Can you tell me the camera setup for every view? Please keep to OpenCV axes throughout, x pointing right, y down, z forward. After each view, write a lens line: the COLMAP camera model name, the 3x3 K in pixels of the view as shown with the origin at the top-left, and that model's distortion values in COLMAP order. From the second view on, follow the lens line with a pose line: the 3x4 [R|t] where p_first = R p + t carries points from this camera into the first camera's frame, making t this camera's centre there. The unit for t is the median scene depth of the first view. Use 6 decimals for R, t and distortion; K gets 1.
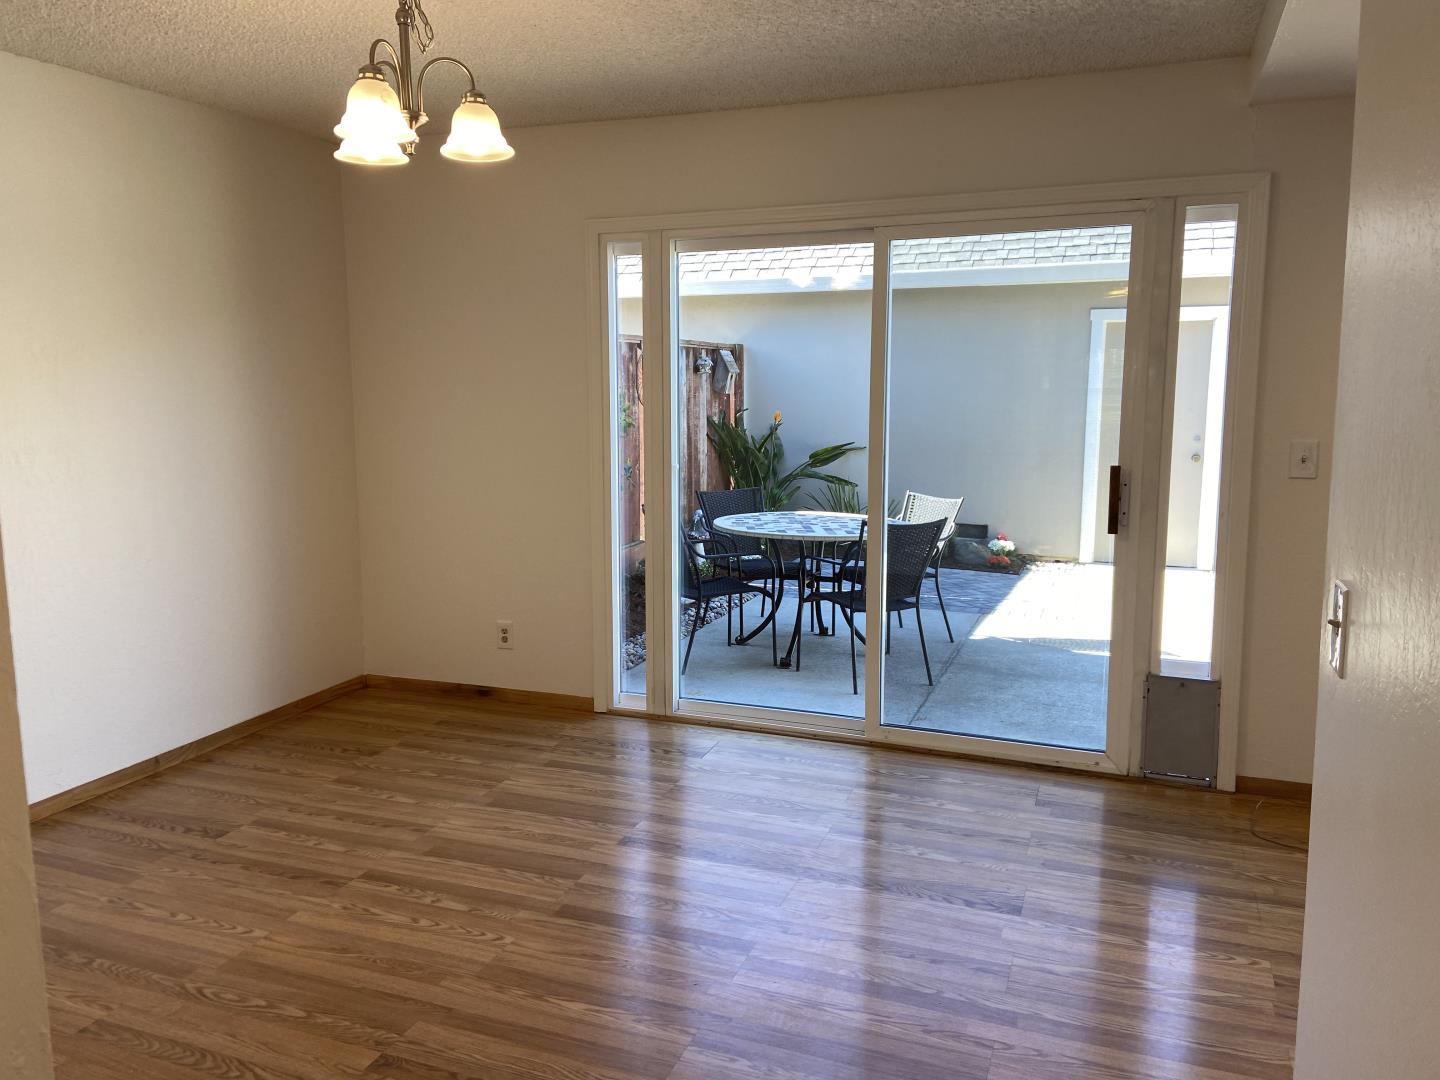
lens RADIAL K [[1073.9, 0, 714.5], [0, 1073.9, 544.5], [0, 0, 1]] dist [0.114334, -0.152016]
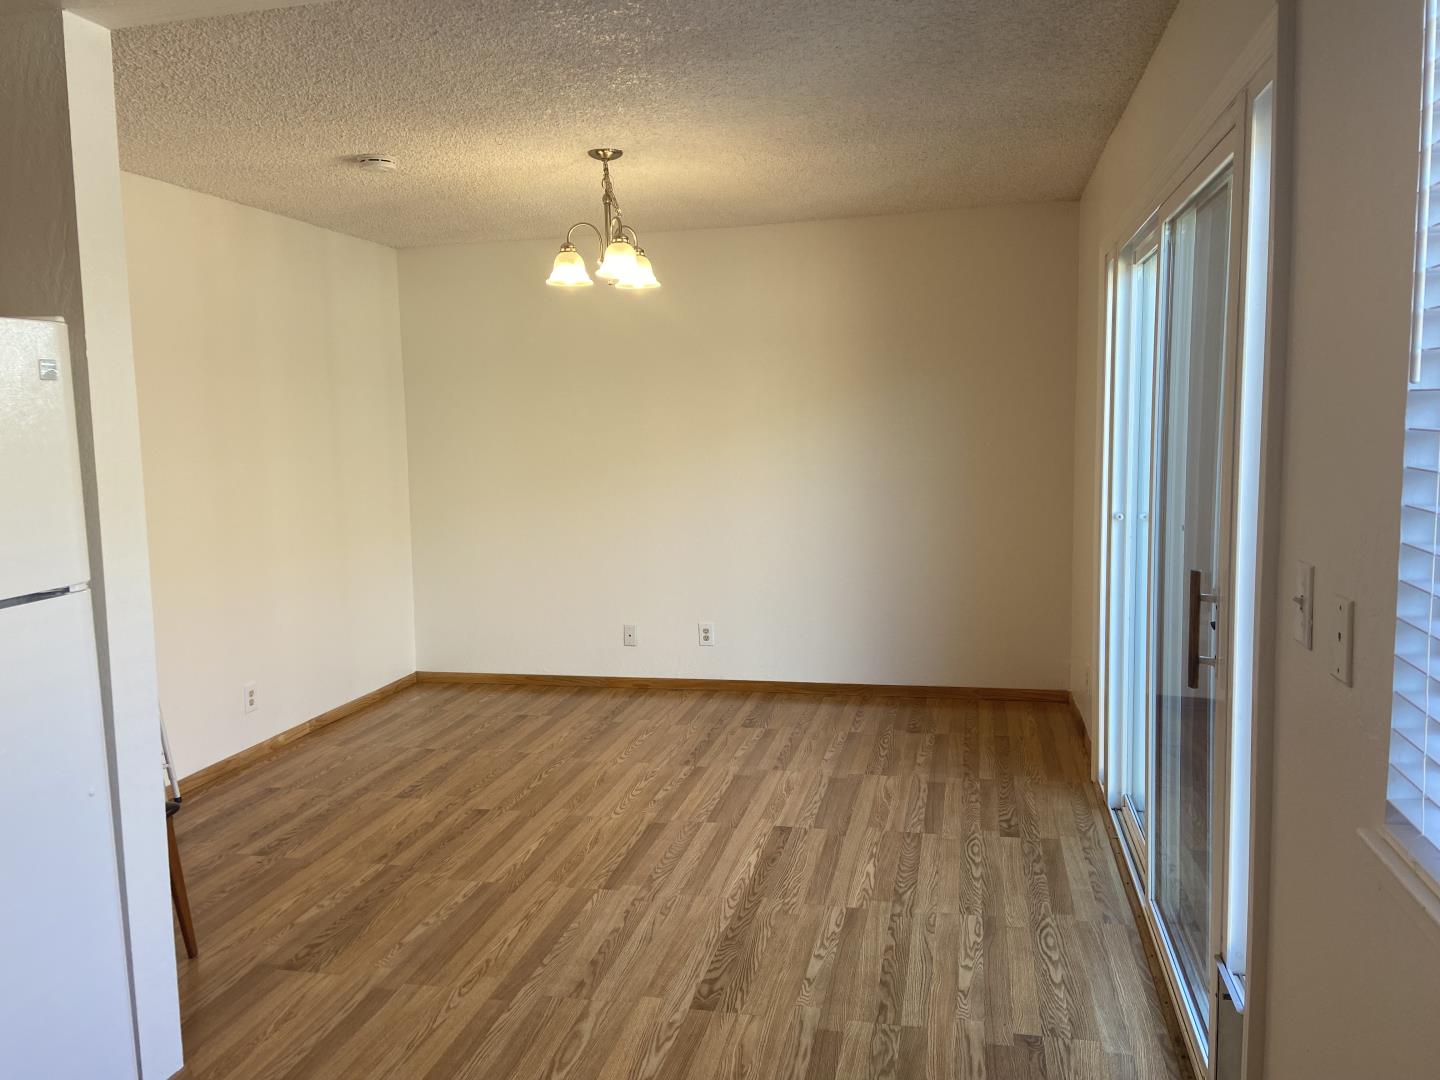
lens RADIAL K [[1073.9, 0, 714.5], [0, 1073.9, 544.5], [0, 0, 1]] dist [0.114334, -0.152016]
pose [[0.158107, 0.119857, -0.980121, 1.009729], [-0.133455, 0.986092, 0.099059, -0.125699], [0.978362, 0.115140, 0.171904, 0.719903]]
